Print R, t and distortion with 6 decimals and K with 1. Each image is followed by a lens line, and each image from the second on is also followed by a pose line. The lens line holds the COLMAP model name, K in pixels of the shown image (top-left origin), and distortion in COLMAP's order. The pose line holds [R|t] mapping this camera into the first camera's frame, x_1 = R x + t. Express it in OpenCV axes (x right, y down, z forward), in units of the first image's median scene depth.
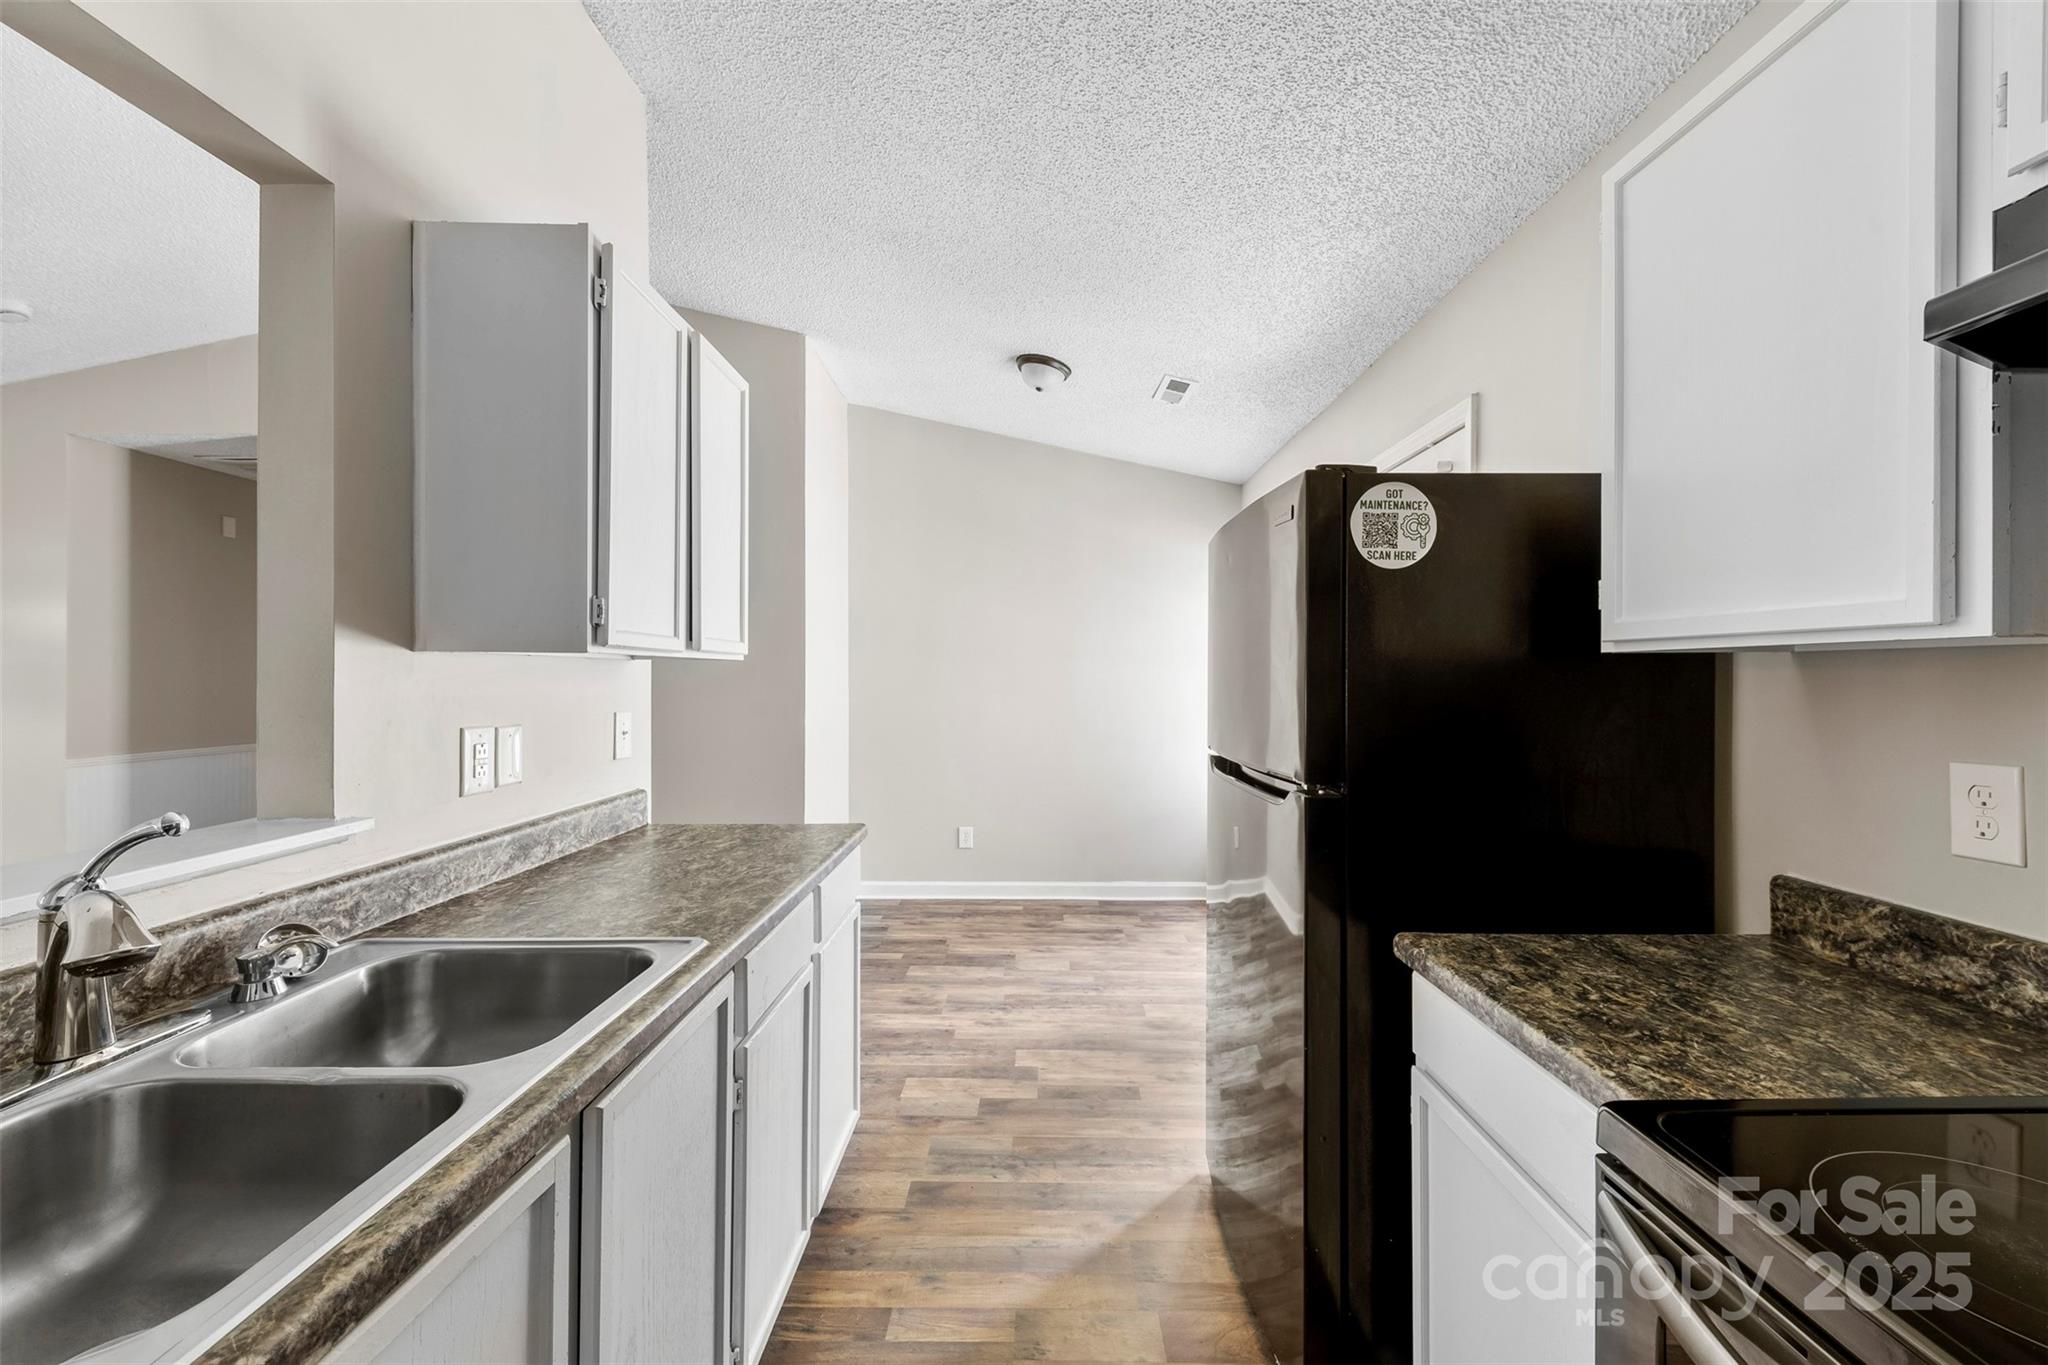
lens RADIAL K [[798.4, 0, 1020.7], [0, 798.4, 676.3], [0, 0, 1]] dist [0.012392, -0.004137]
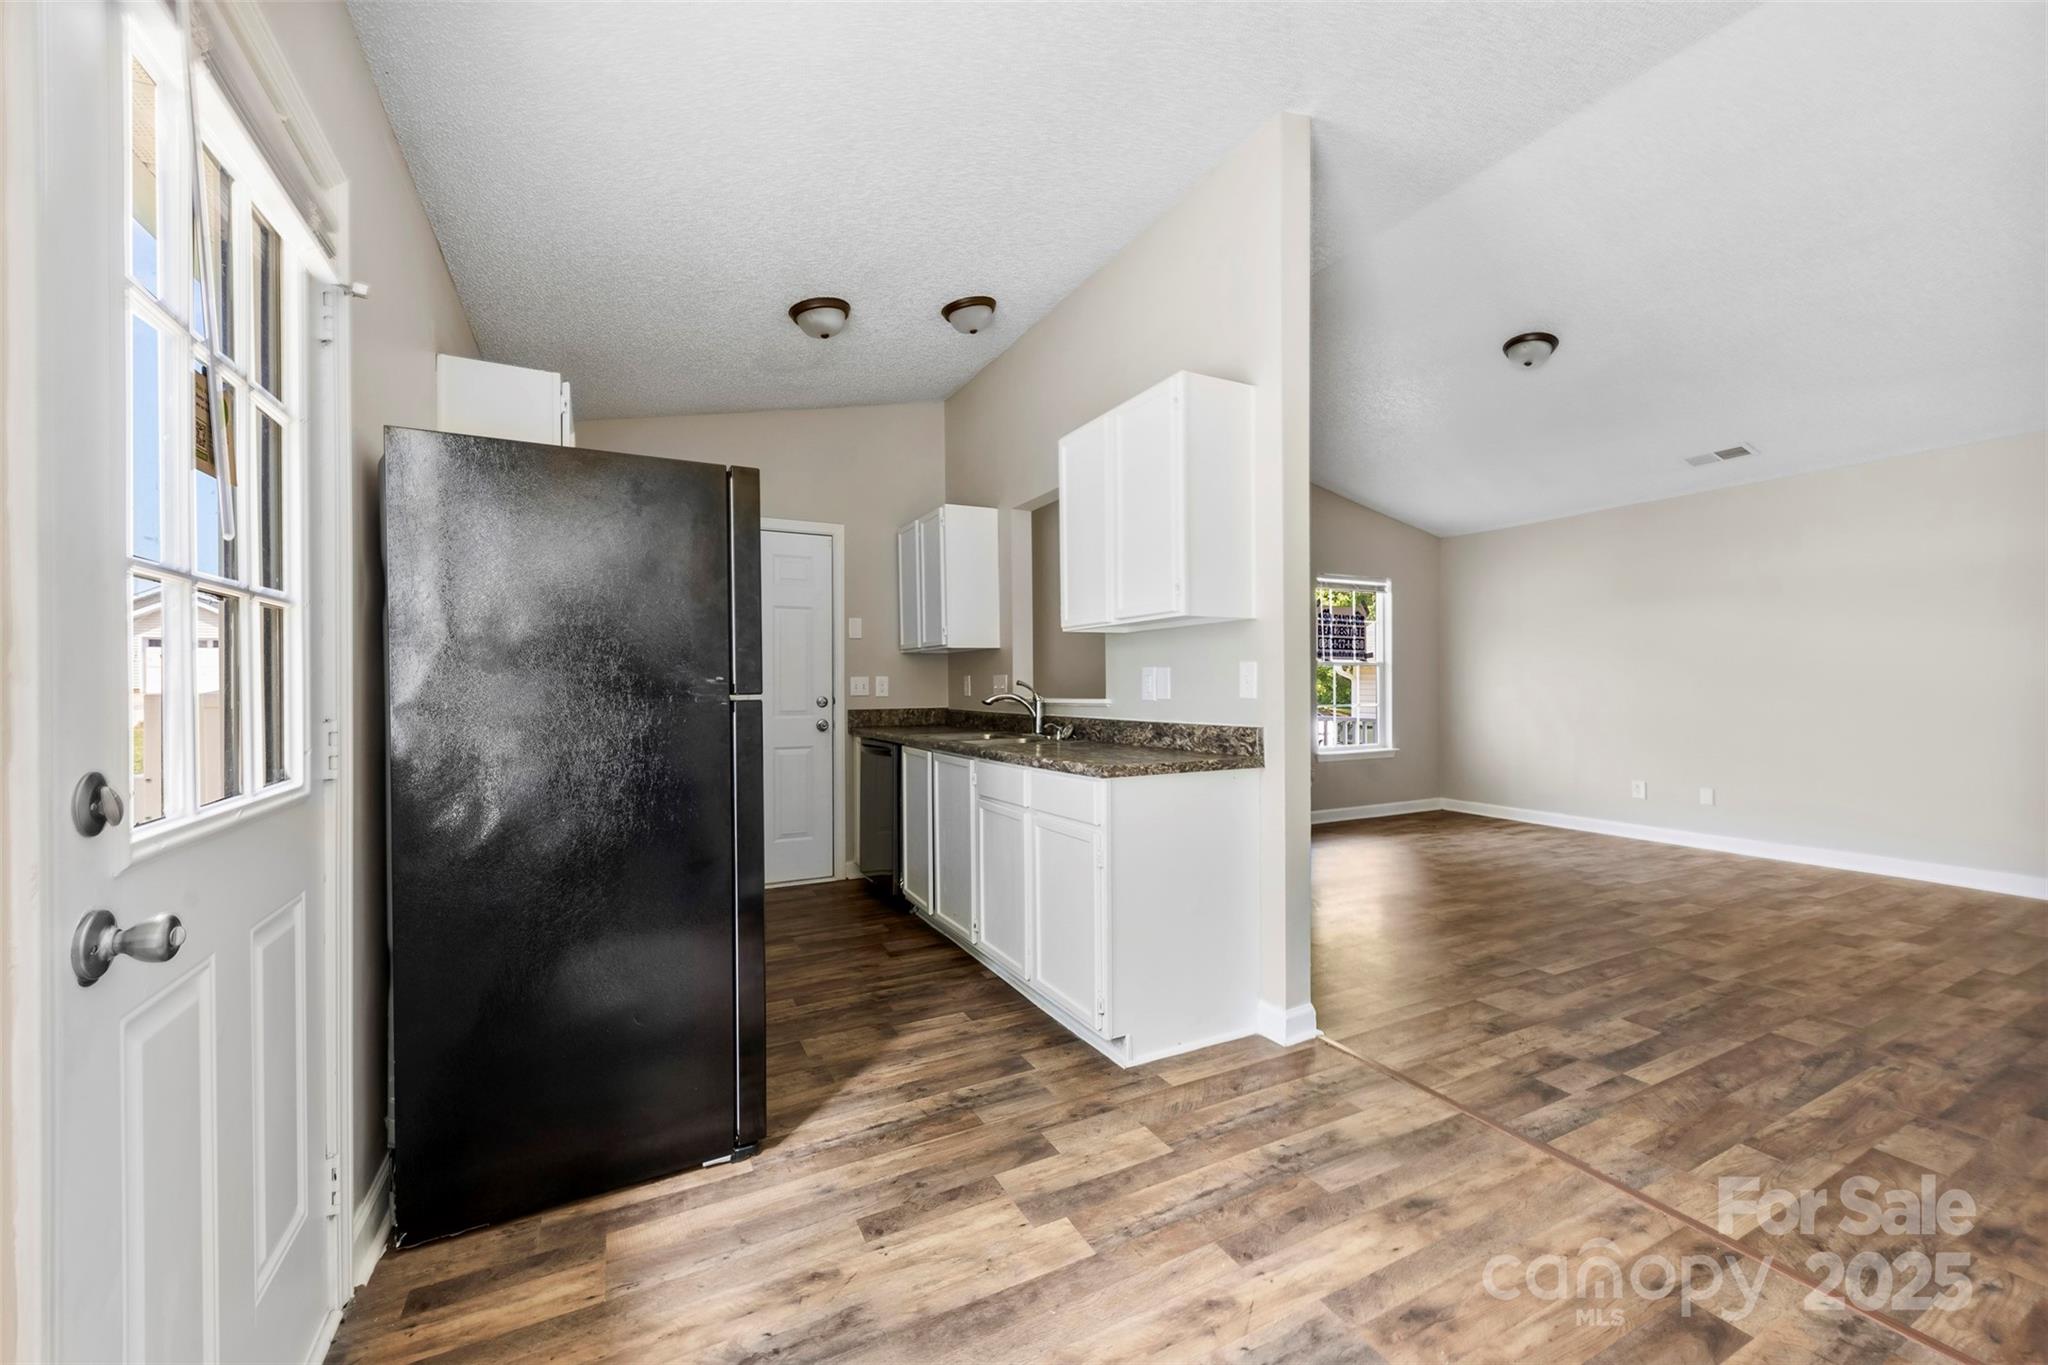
lens RADIAL K [[798.4, 0, 1019.7], [0, 798.4, 687.5], [0, 0, 1]] dist [0.012392, -0.004137]
pose [[-0.882102, 0.002775, -0.471050, 0.404412], [0.003641, 0.999993, -0.000927, 0.088287], [0.471044, -0.002533, -0.882106, 1.937007]]
